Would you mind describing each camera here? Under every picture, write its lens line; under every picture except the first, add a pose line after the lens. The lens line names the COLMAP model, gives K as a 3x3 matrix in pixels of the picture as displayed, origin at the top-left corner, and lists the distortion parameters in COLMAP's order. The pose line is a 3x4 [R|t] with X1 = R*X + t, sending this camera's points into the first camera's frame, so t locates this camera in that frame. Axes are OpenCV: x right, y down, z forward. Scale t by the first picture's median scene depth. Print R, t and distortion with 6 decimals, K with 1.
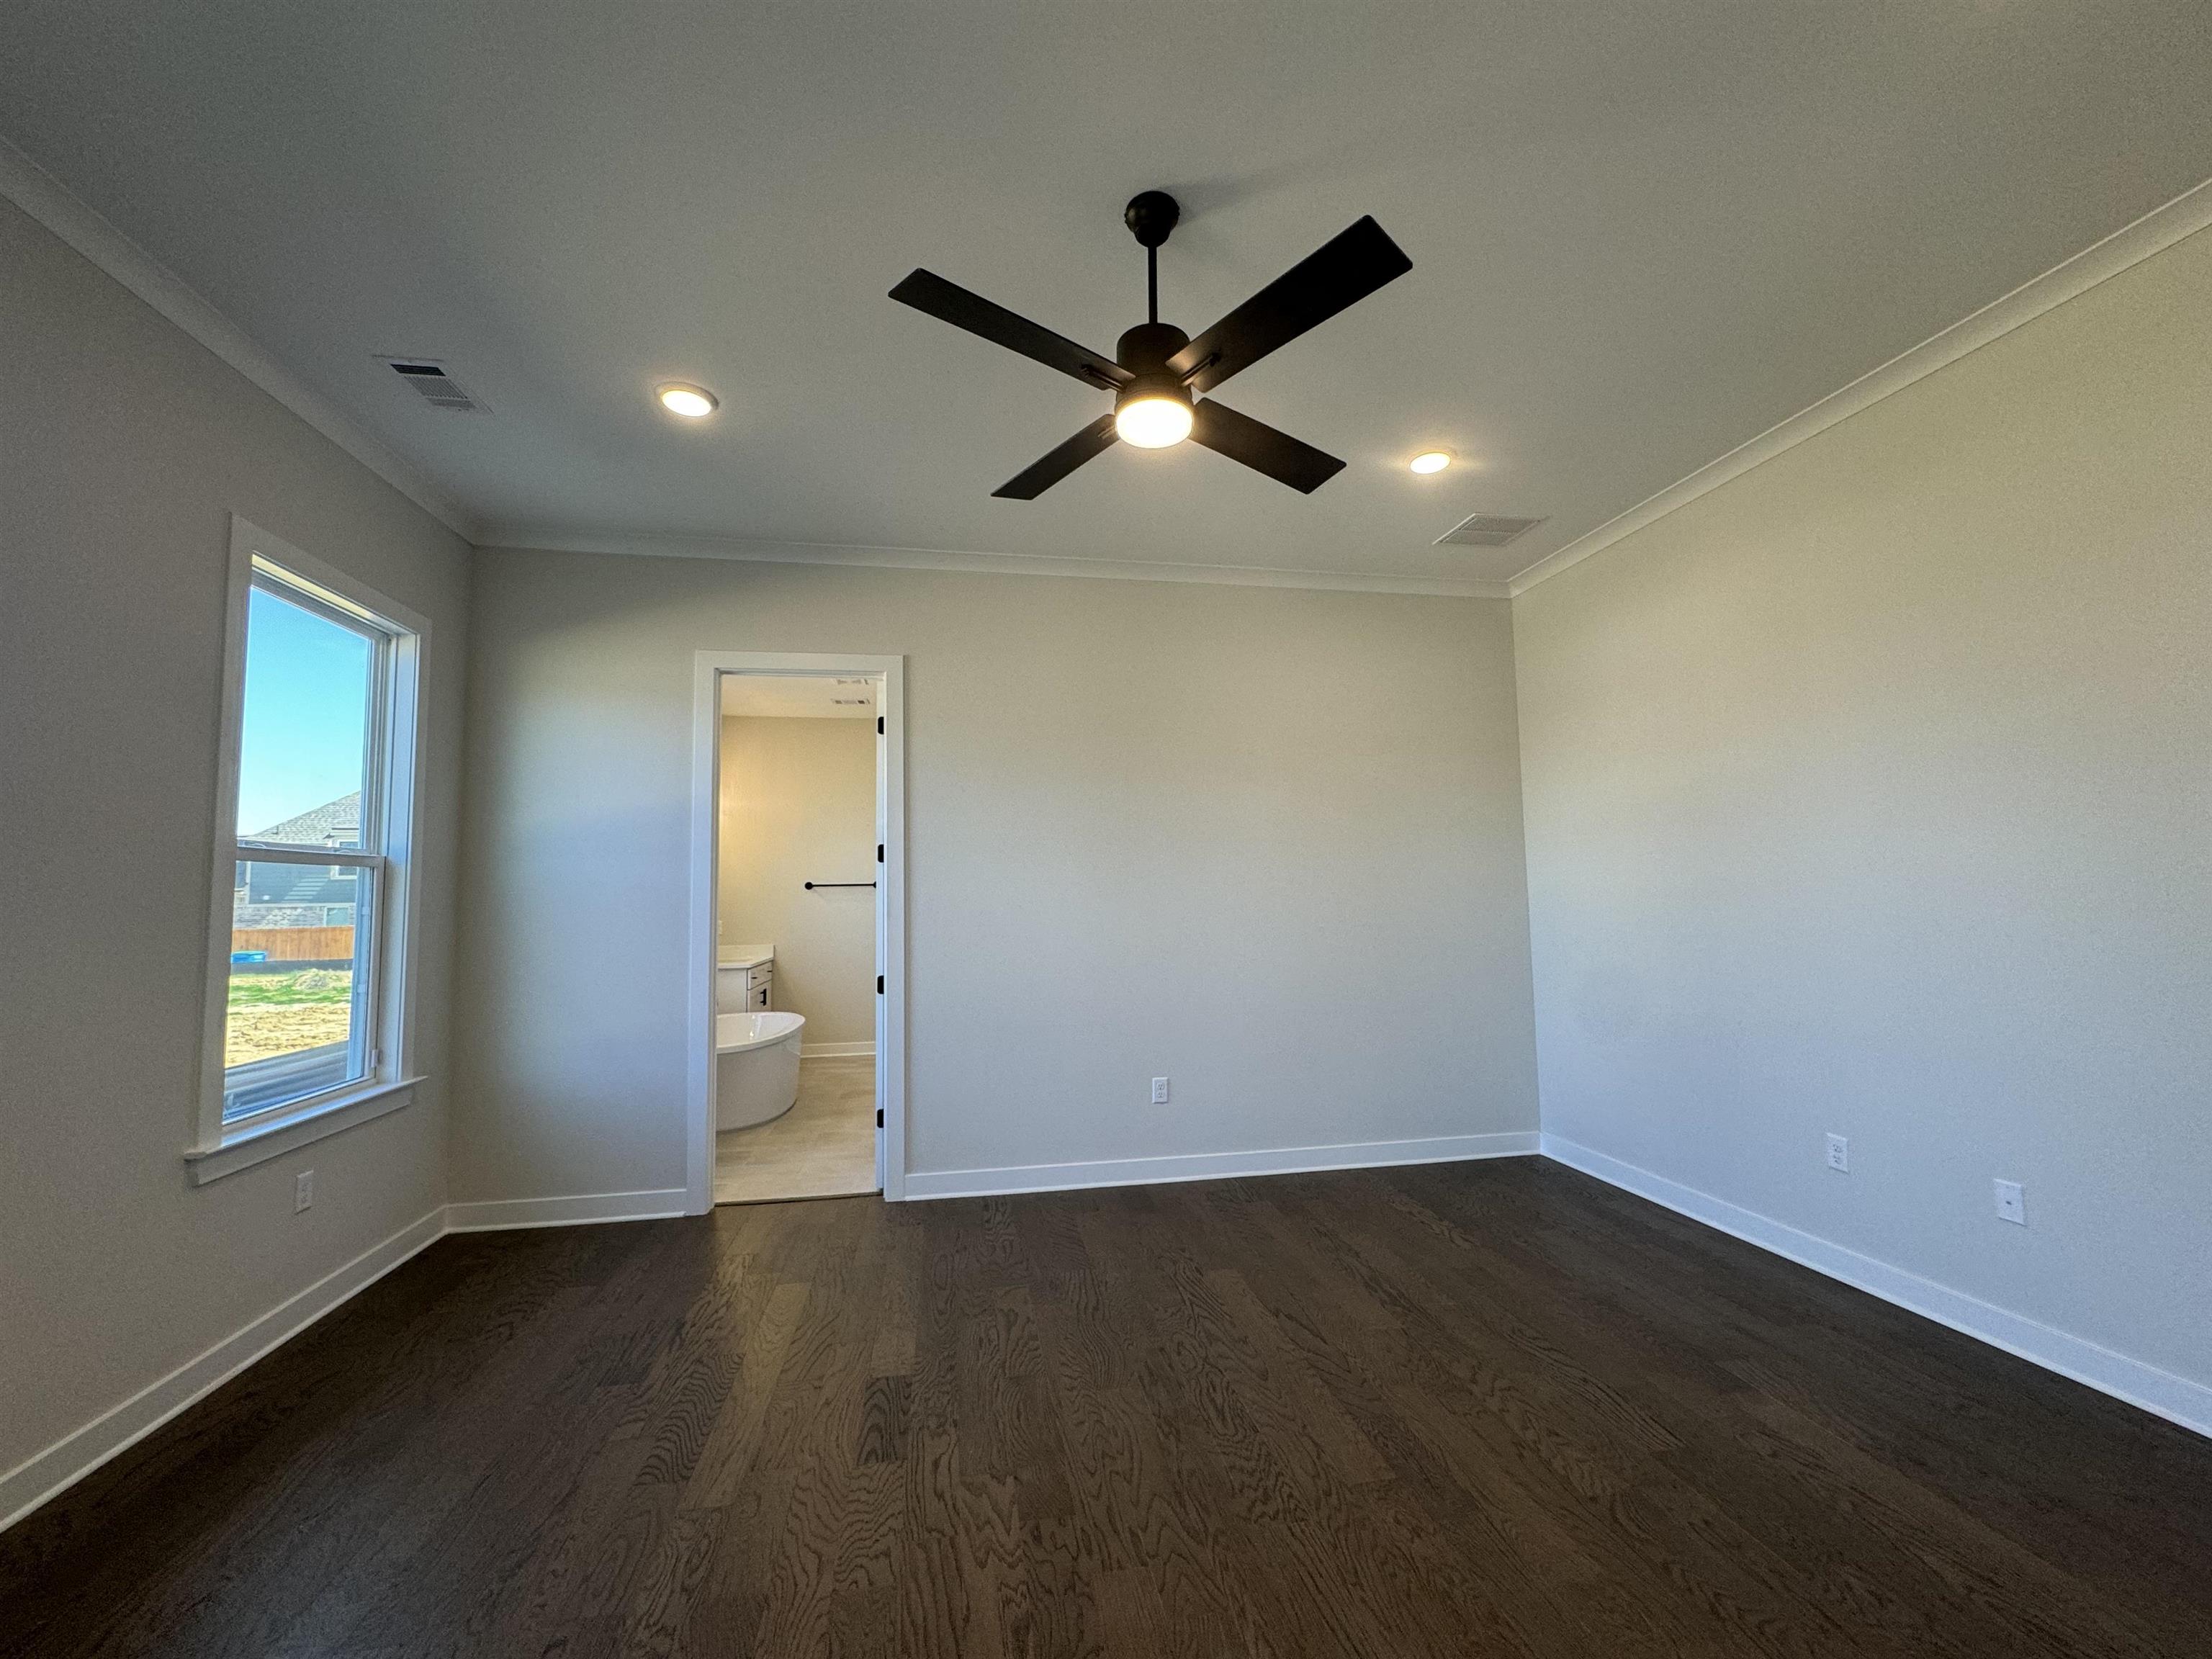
lens RADIAL K [[883.5, 0, 1095.1], [0, 883.5, 827.0], [0, 0, 1]] dist [-0.010077, 0.000098]
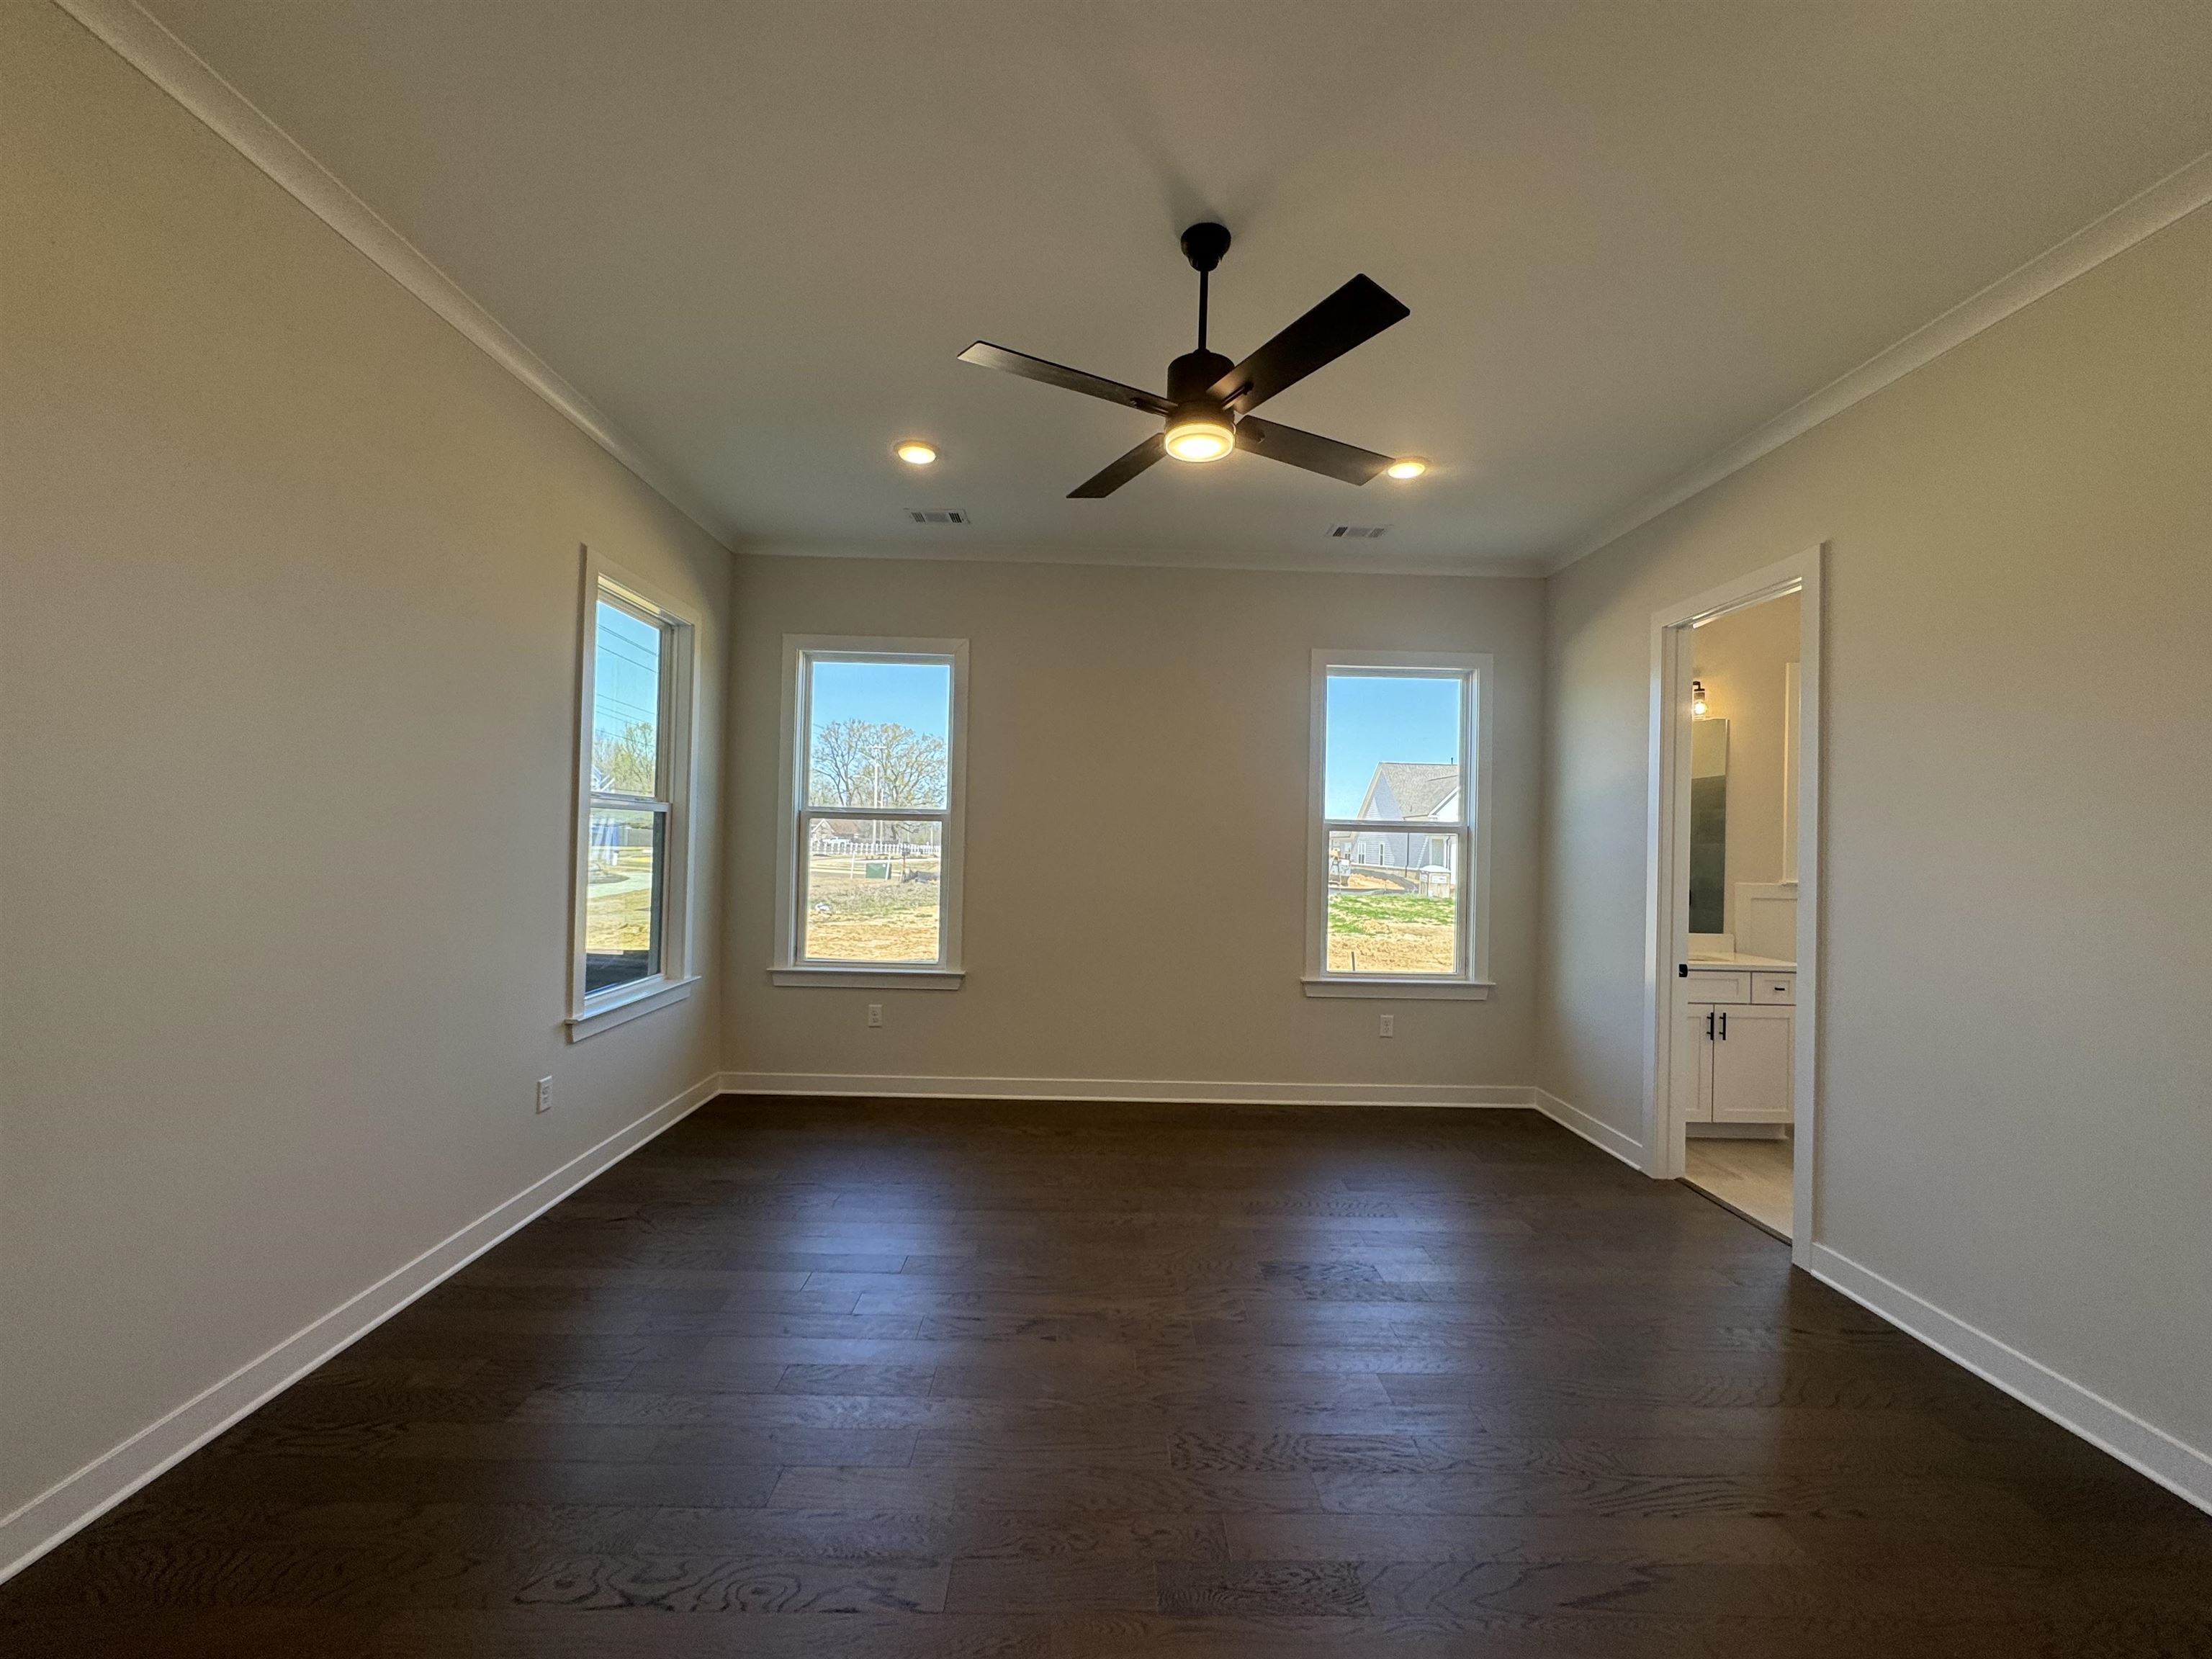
lens RADIAL K [[883.5, 0, 1105.9], [0, 883.5, 831.1], [0, 0, 1]] dist [-0.010077, 0.000098]
pose [[-0.156894, 0.004918, -0.987603, 0.858467], [0.057594, 0.998331, -0.004178, 0.016280], [0.985935, -0.057535, -0.156915, 0.748374]]
